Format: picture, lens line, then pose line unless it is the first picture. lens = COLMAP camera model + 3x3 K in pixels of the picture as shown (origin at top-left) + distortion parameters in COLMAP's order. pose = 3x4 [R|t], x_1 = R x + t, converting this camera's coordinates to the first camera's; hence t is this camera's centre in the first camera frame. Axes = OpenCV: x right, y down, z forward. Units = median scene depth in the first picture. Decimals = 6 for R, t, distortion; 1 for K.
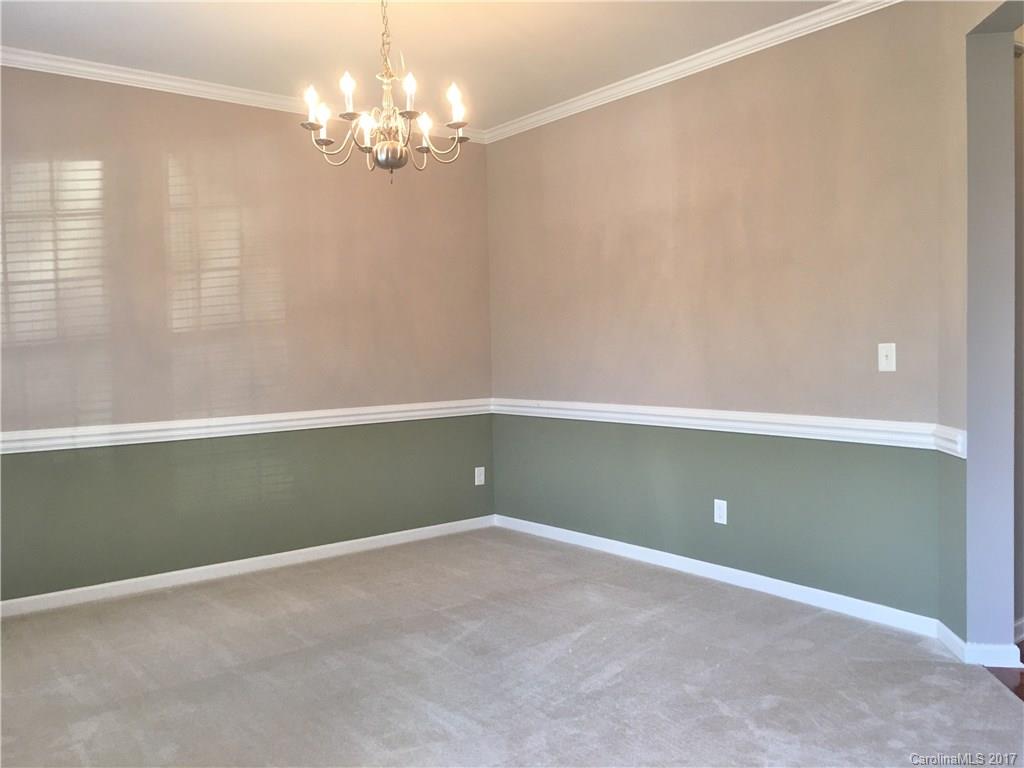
lens RADIAL K [[865.5, 0, 517.6], [0, 865.5, 383.1], [0, 0, 1]] dist [0.063395, -0.082550]
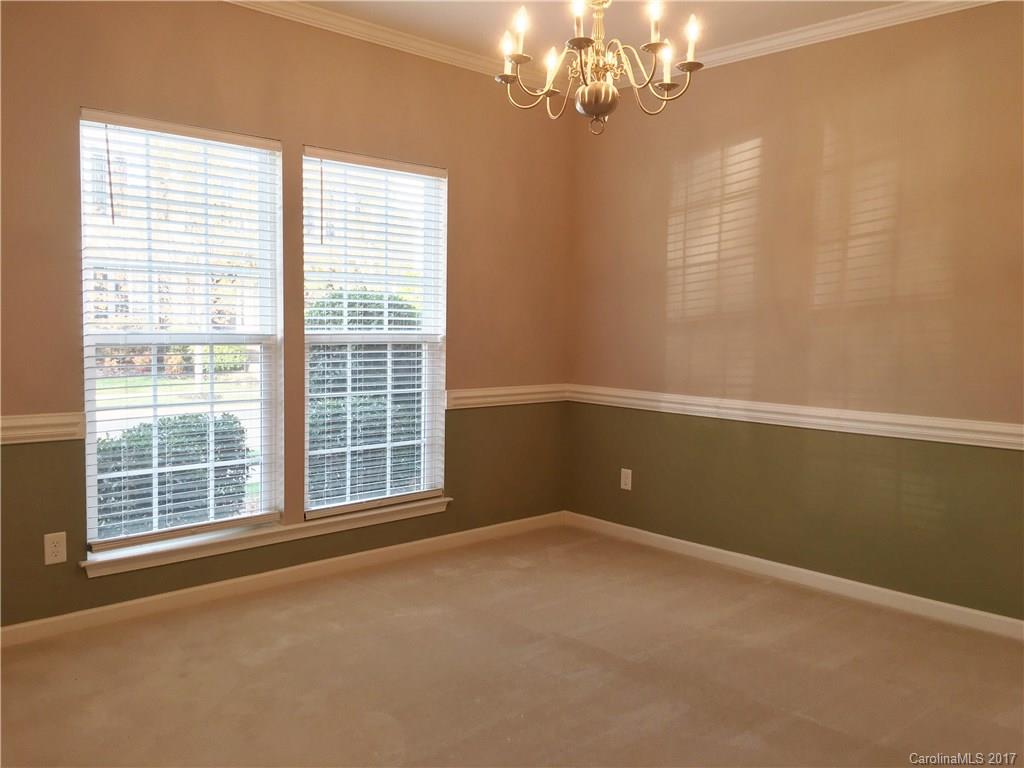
lens RADIAL K [[865.5, 0, 517.2], [0, 865.5, 384.8], [0, 0, 1]] dist [0.063395, -0.082550]
pose [[0.072114, 0.089852, -0.993341, 0.518550], [-0.068813, 0.994009, 0.084917, -0.038452], [0.995020, 0.062231, 0.077865, 0.661417]]
